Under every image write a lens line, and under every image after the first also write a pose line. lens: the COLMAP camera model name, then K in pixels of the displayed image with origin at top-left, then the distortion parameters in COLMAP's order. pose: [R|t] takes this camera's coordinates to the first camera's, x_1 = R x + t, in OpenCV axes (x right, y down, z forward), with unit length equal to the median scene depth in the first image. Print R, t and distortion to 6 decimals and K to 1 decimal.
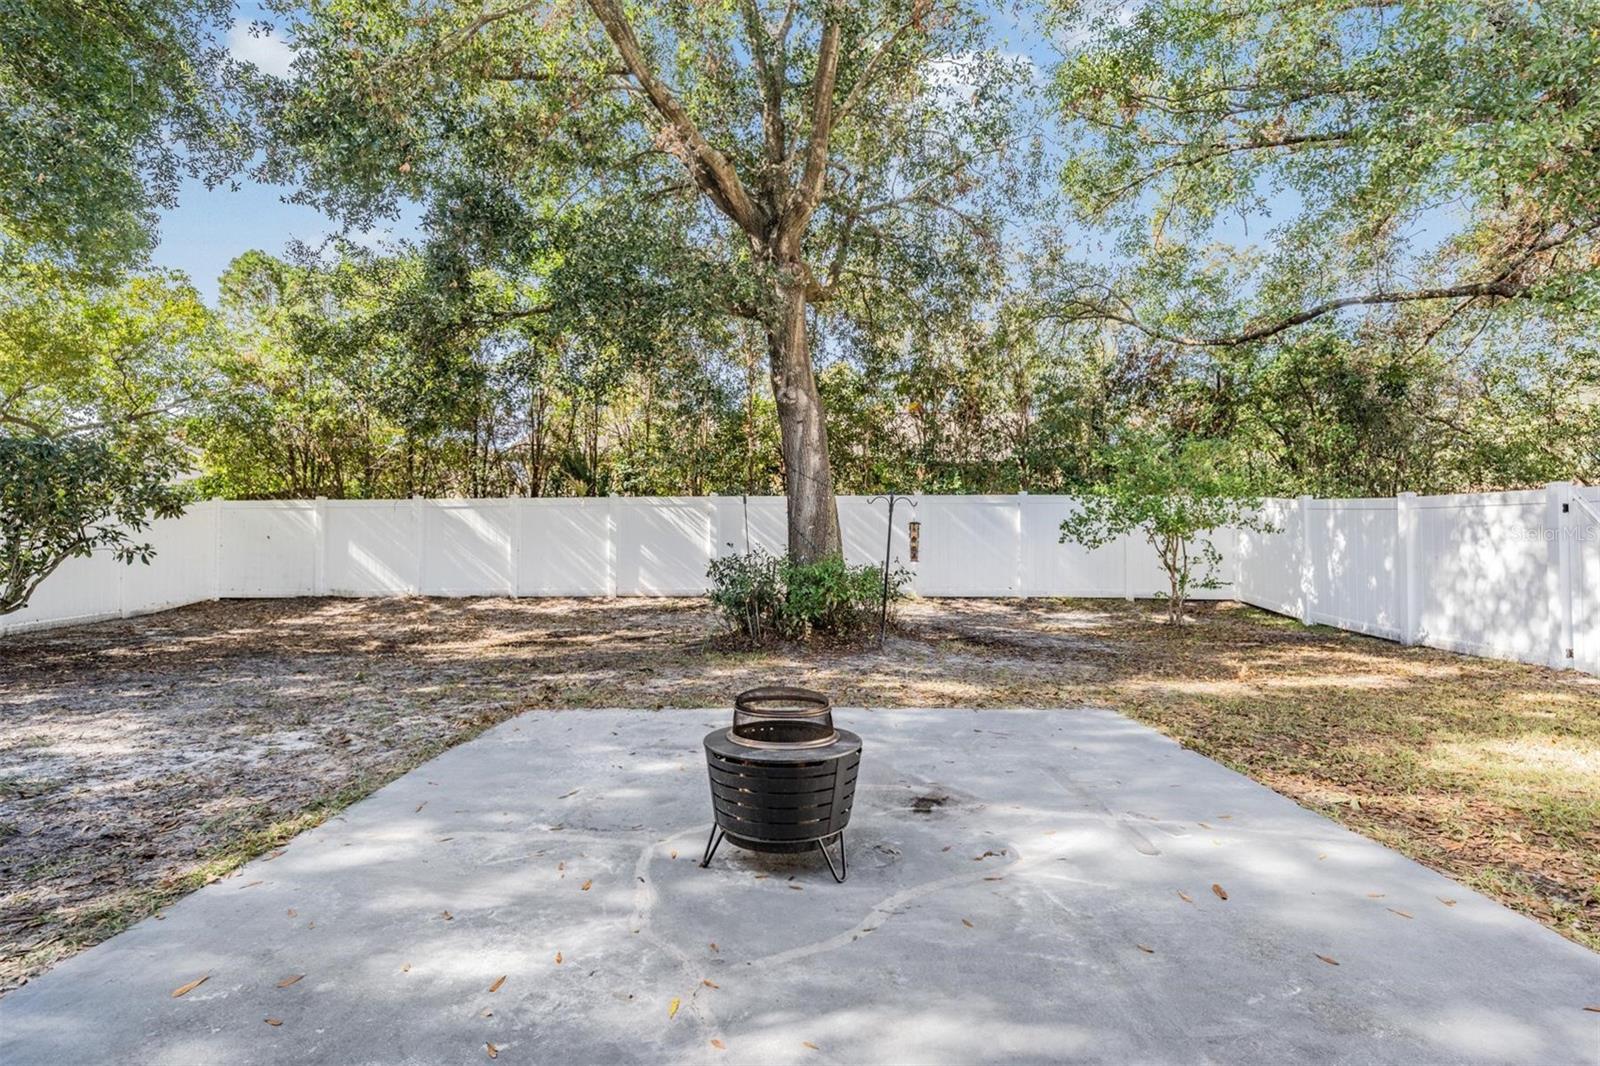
lens RADIAL K [[731.2, 0, 799.7], [0, 731.2, 536.2], [0, 0, 1]] dist [-0.000013, -0.000064]
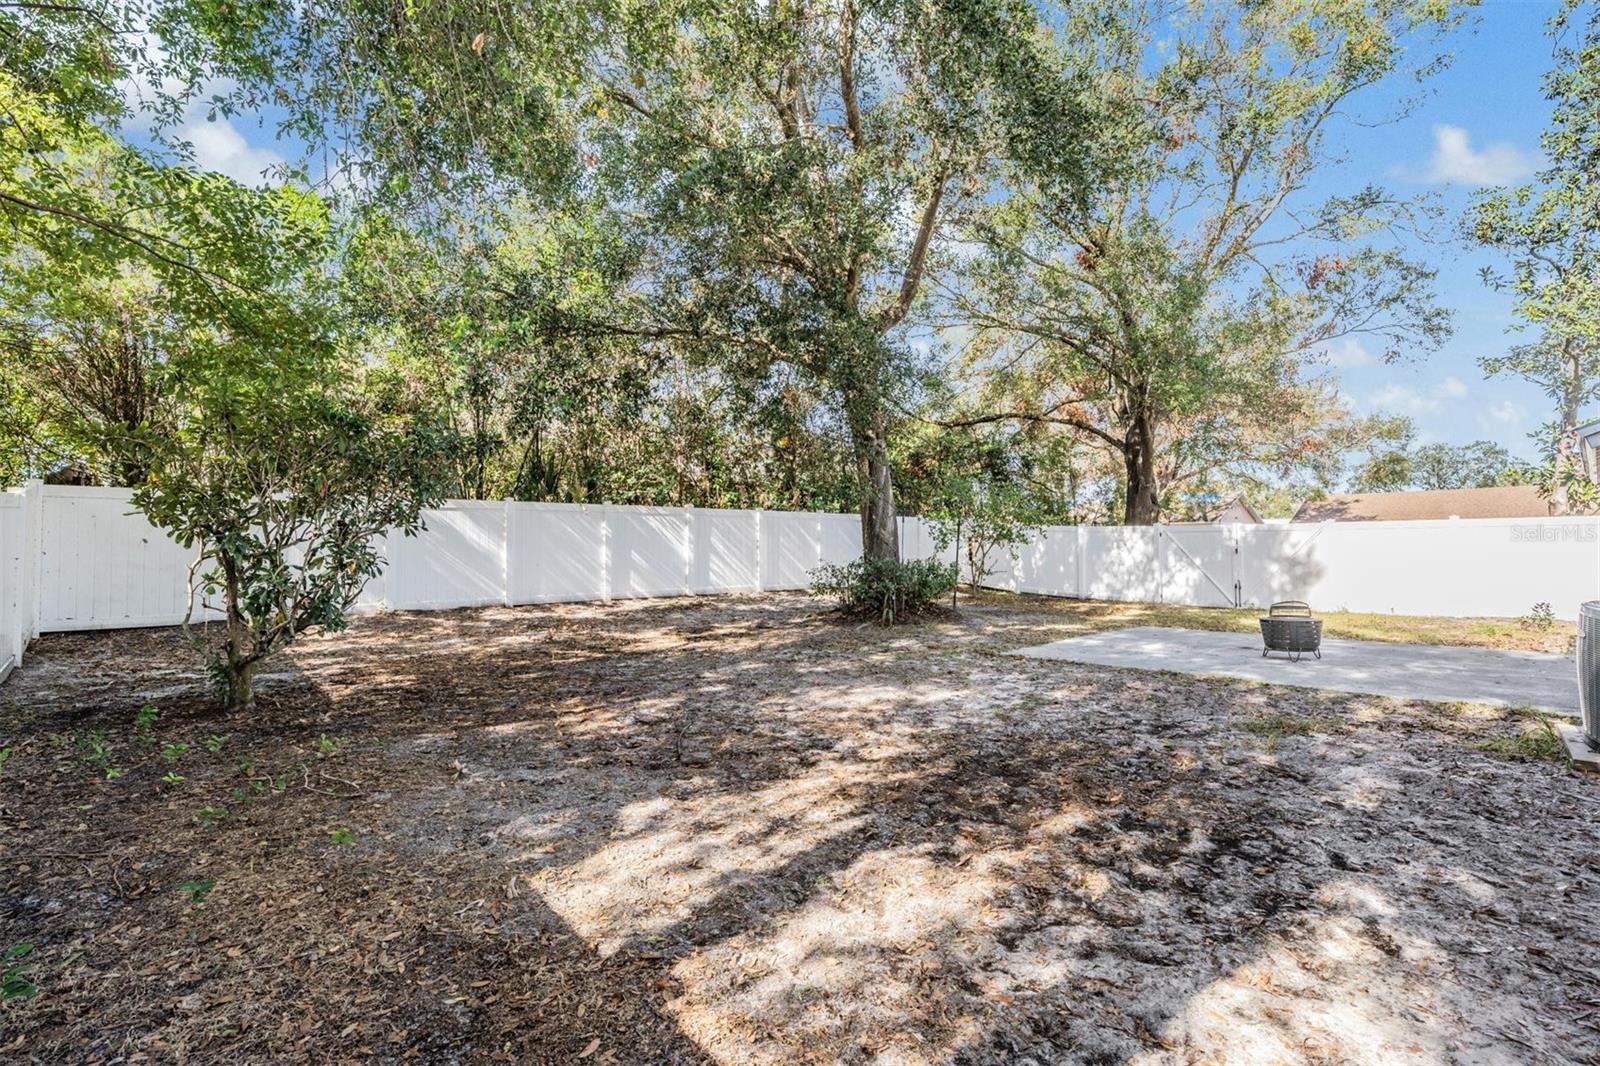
lens RADIAL K [[731.2, 0, 797.7], [0, 731.2, 539.9], [0, 0, 1]] dist [-0.000013, -0.000064]
pose [[0.714843, 0.010680, 0.699204, -0.918688], [-0.006062, 0.999940, -0.009075, 0.005773], [-0.699259, 0.002249, 0.714865, 0.076069]]
